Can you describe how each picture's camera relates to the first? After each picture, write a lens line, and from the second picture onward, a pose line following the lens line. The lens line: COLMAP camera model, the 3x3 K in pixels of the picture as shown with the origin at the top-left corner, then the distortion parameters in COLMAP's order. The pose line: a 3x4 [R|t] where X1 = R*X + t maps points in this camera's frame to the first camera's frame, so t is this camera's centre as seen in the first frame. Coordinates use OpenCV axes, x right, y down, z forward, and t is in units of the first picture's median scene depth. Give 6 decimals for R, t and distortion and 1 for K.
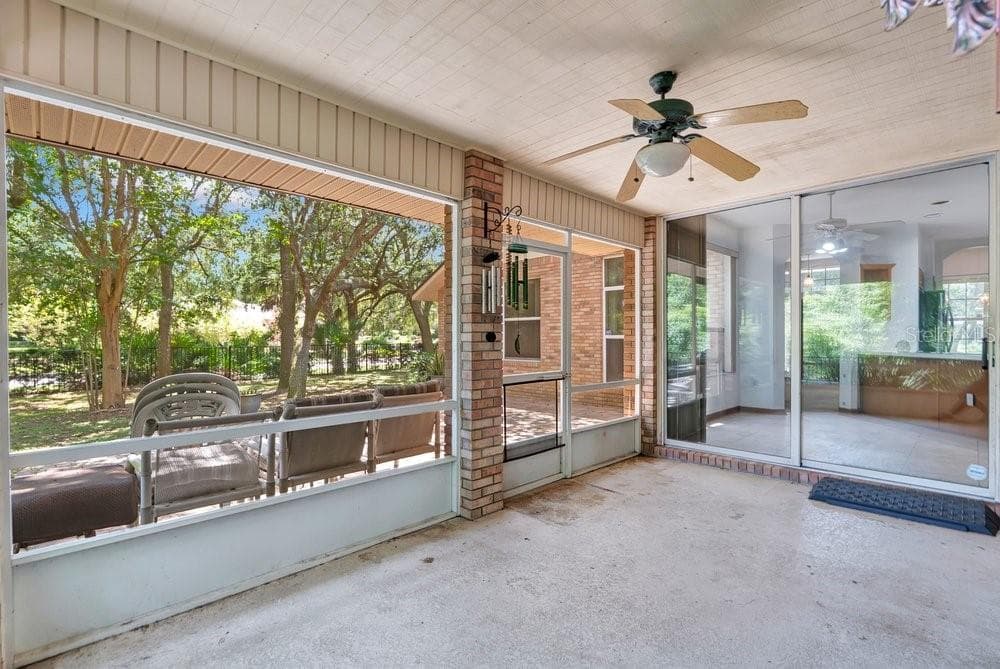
lens RADIAL K [[463.5, 0, 500.0], [0, 463.5, 334.5], [0, 0, 1]] dist [0.000006, 0.000269]
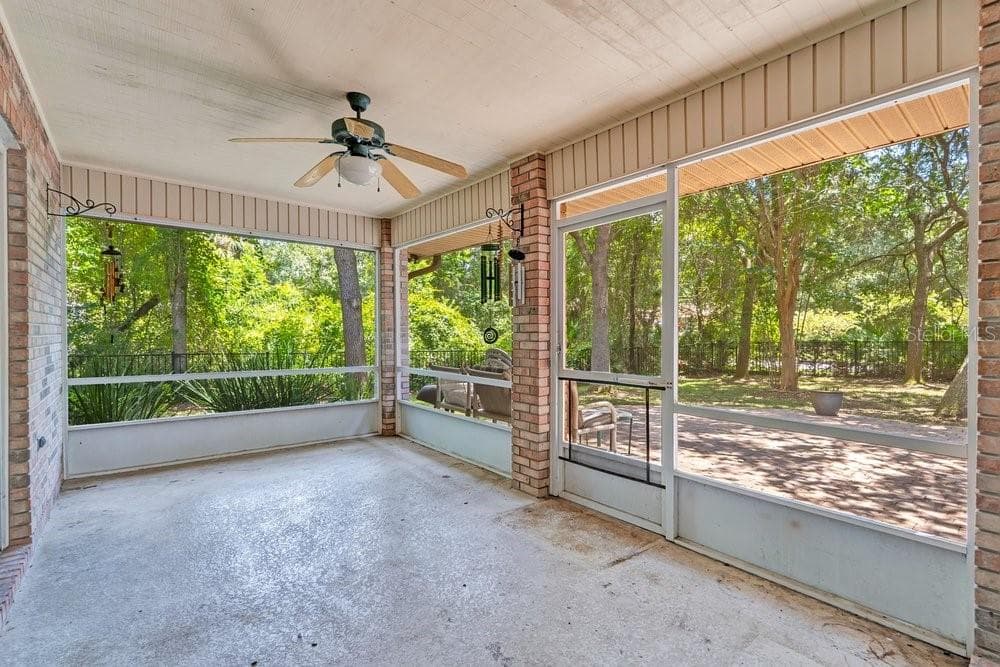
lens RADIAL K [[449.9, 0, 500.0], [0, 449.9, 333.5], [0, 0, 1]] dist [-0.000656, -0.000122]
pose [[-0.079764, 0.006723, -0.996791, 1.028327], [0.005484, 0.999965, 0.006306, 0.011069], [0.996799, -0.004964, -0.079799, 1.035033]]
